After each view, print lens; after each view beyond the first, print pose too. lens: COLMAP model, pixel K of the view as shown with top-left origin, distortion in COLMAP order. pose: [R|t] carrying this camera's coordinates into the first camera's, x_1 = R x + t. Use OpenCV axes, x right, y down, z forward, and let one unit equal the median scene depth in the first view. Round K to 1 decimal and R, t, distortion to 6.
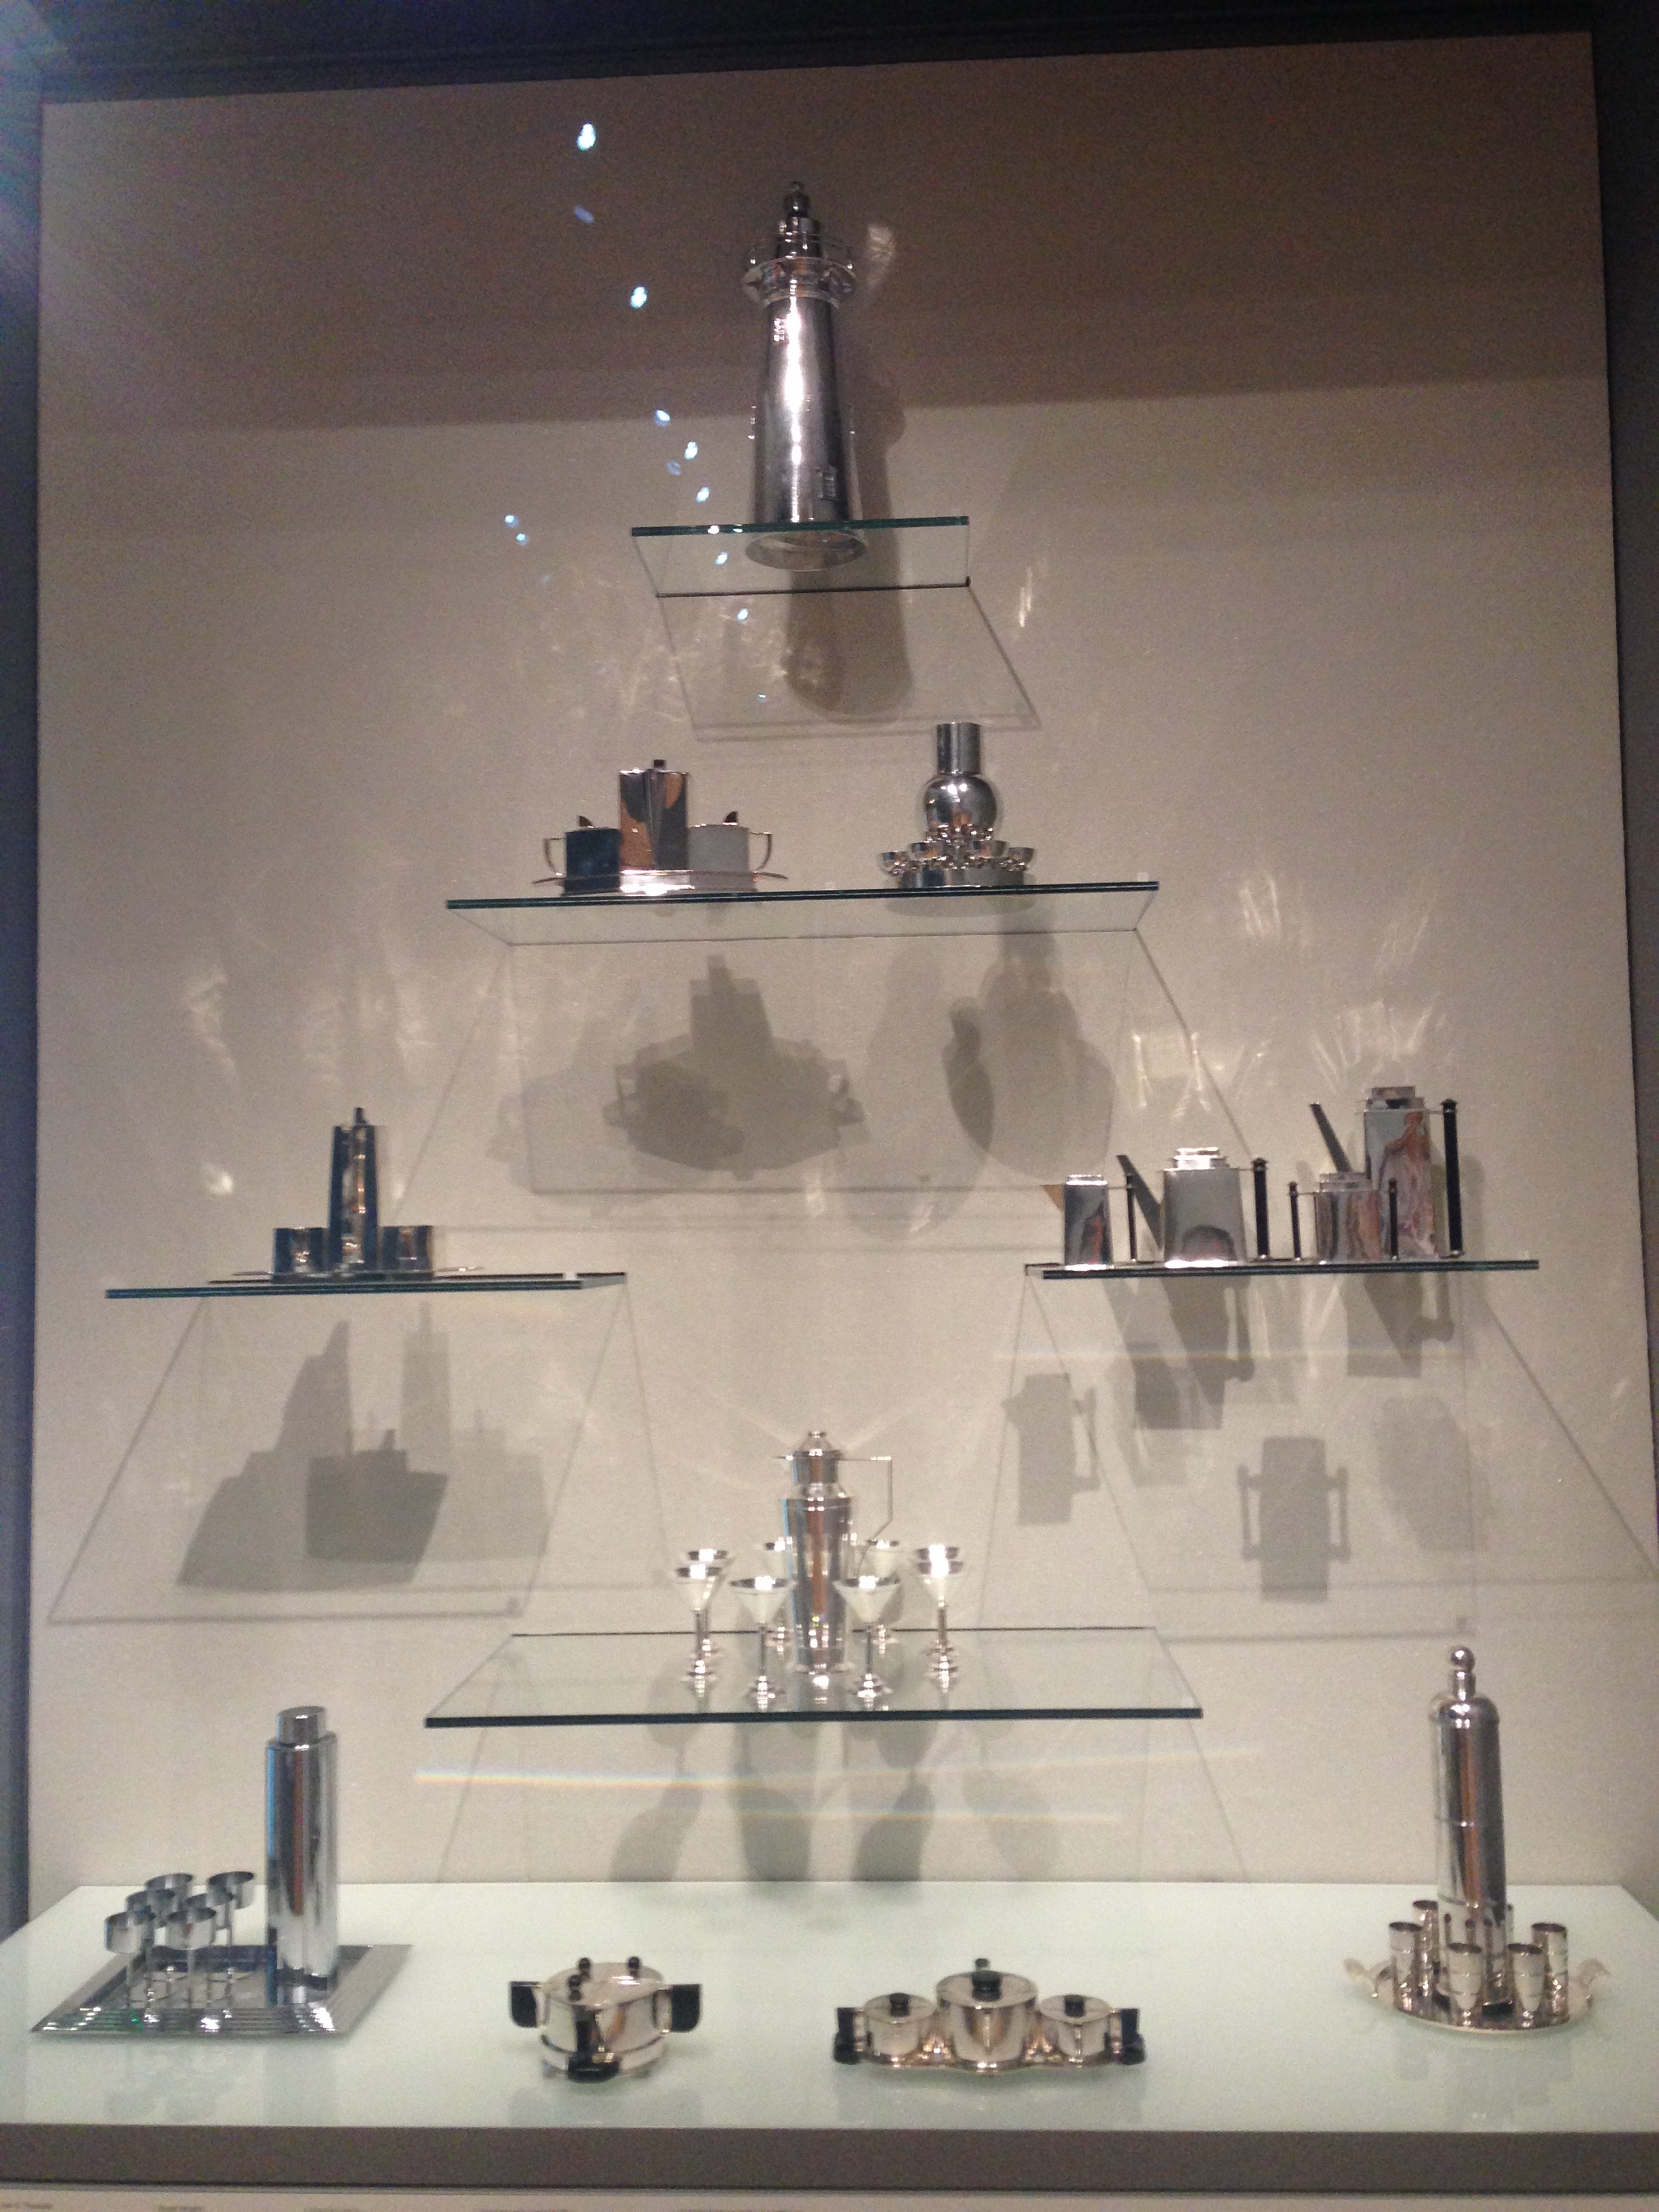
lens RADIAL K [[2136.4, 0, 829.5], [0, 2136.4, 1106.0], [0, 0, 1]] dist [0.125473, -0.205805]
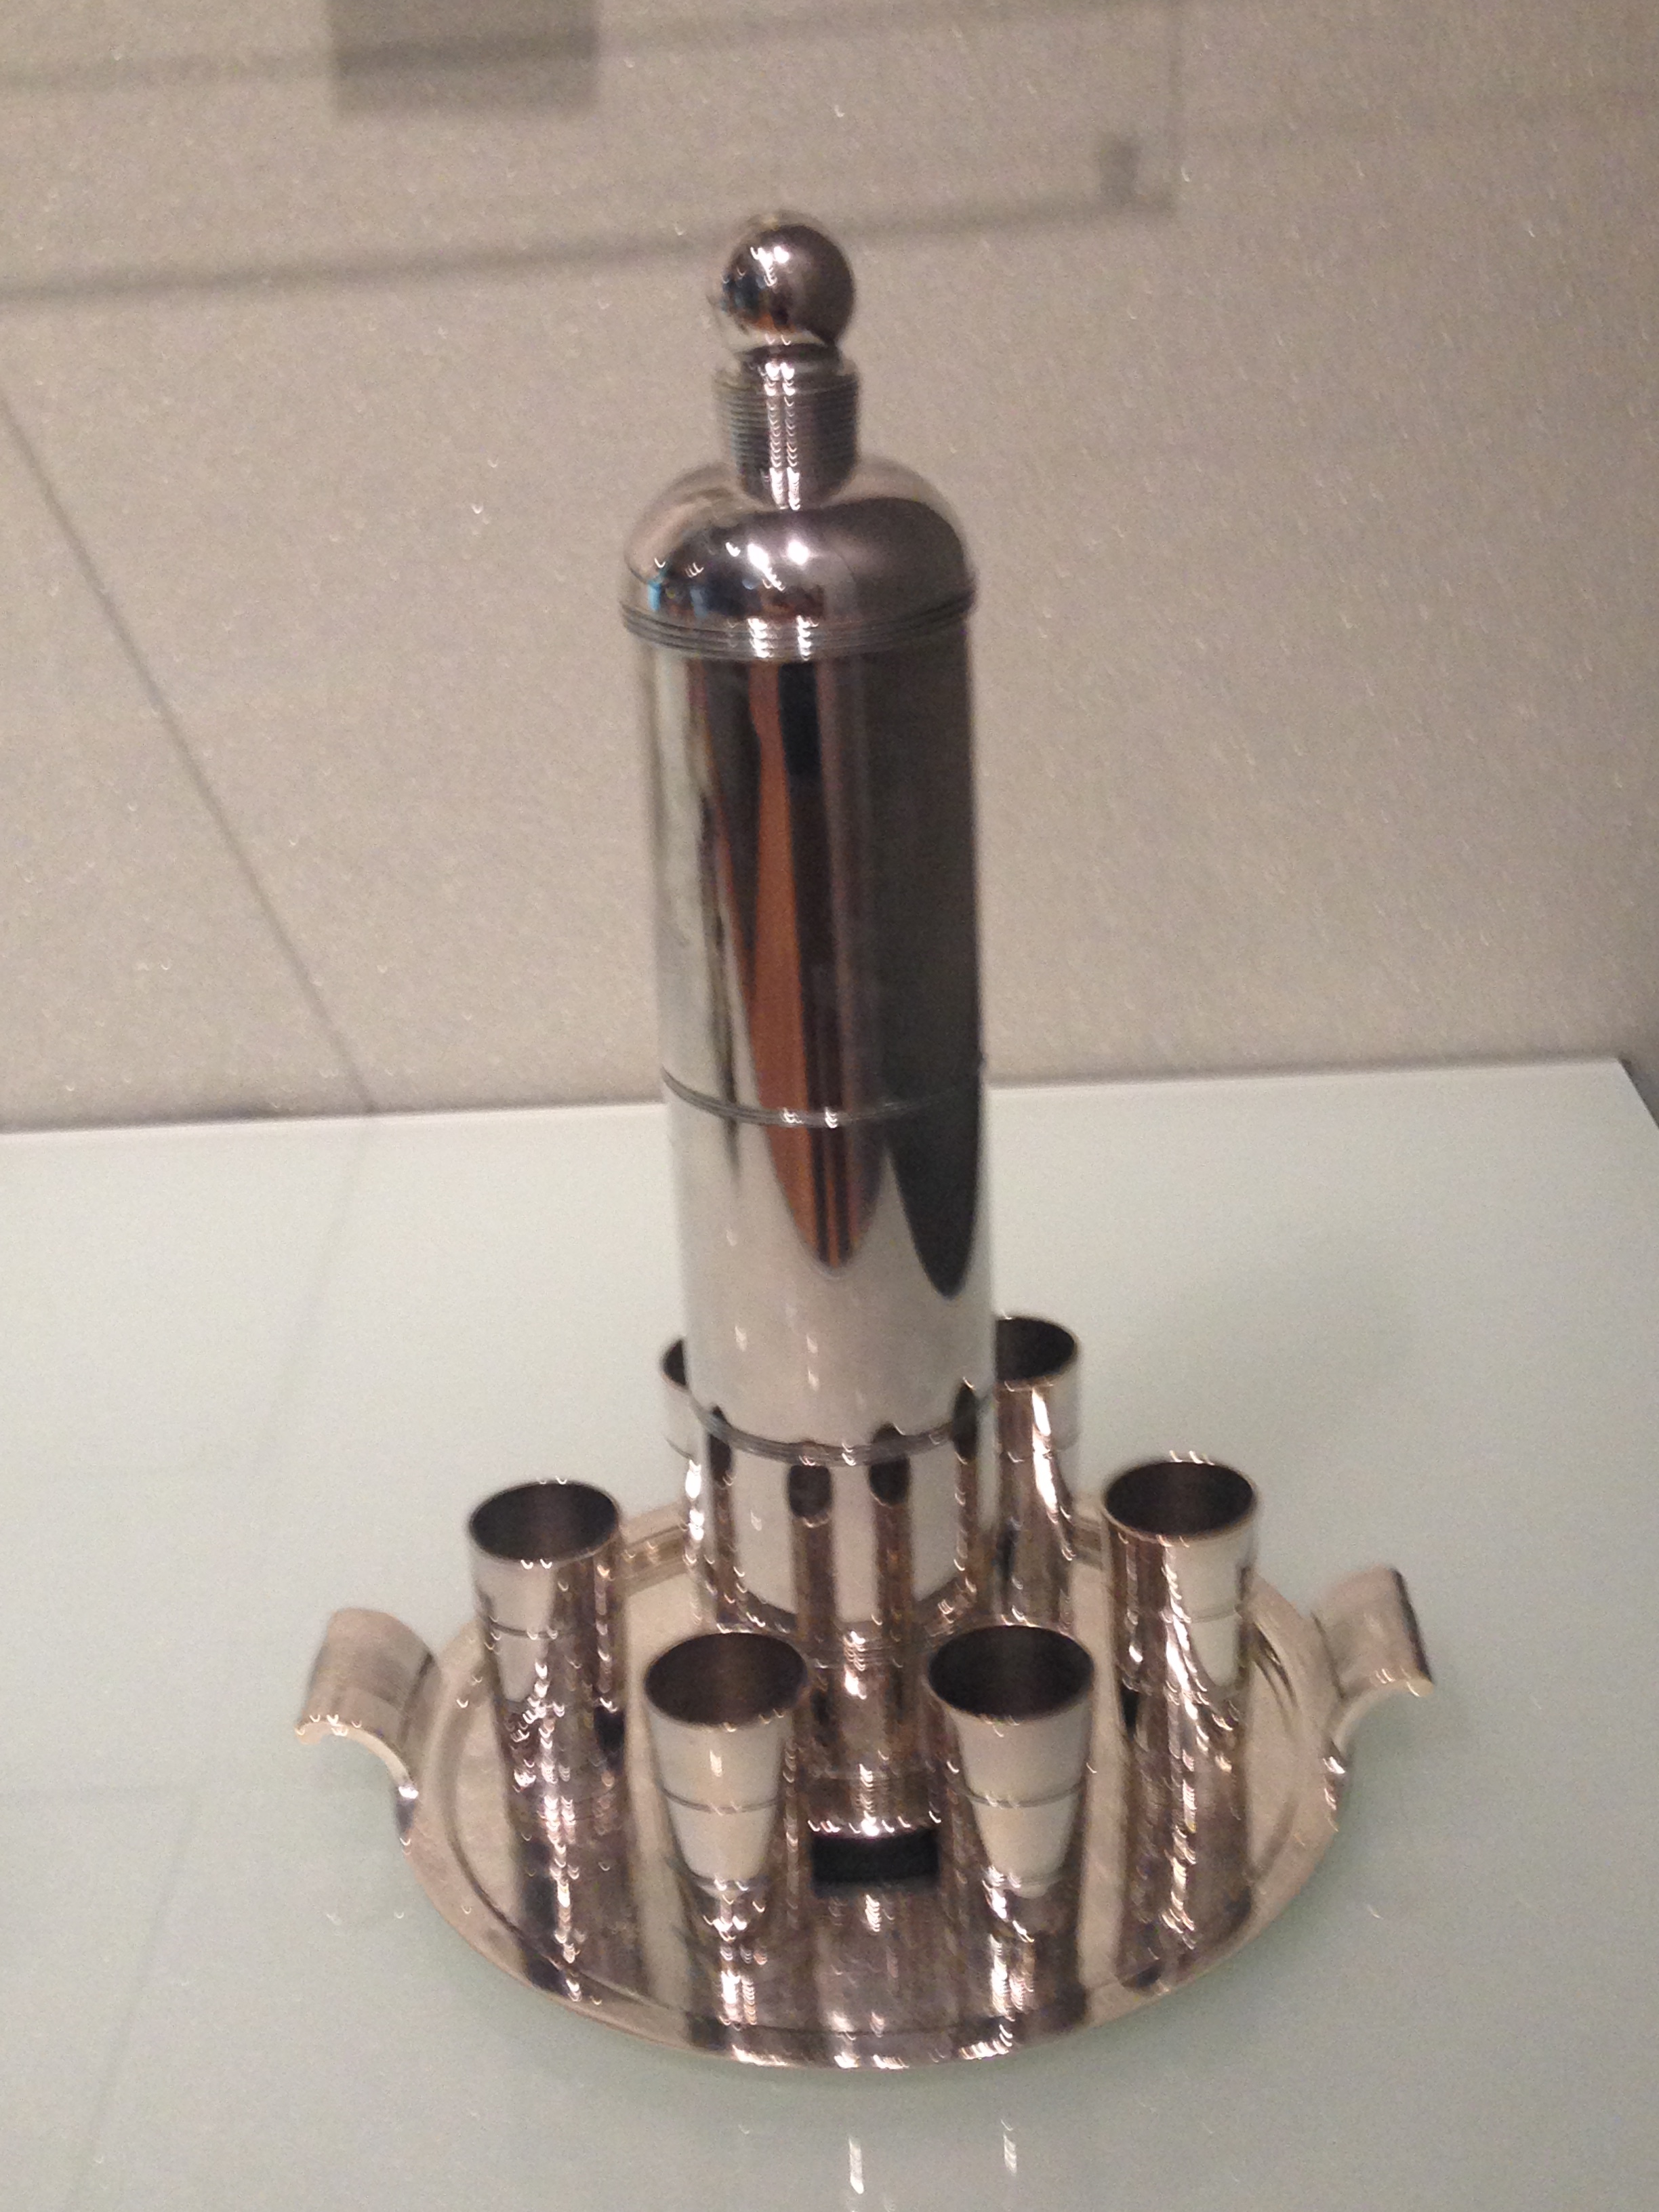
lens RADIAL K [[2974.1, 0, 829.5], [0, 2974.1, 1106.0], [0, 0, 1]] dist [0.175858, 0.021158]
pose [[0.998041, -0.055741, 0.028401, 0.284669], [0.035979, 0.882820, 0.468331, 0.198016], [-0.051178, -0.466391, 0.883097, 0.746522]]
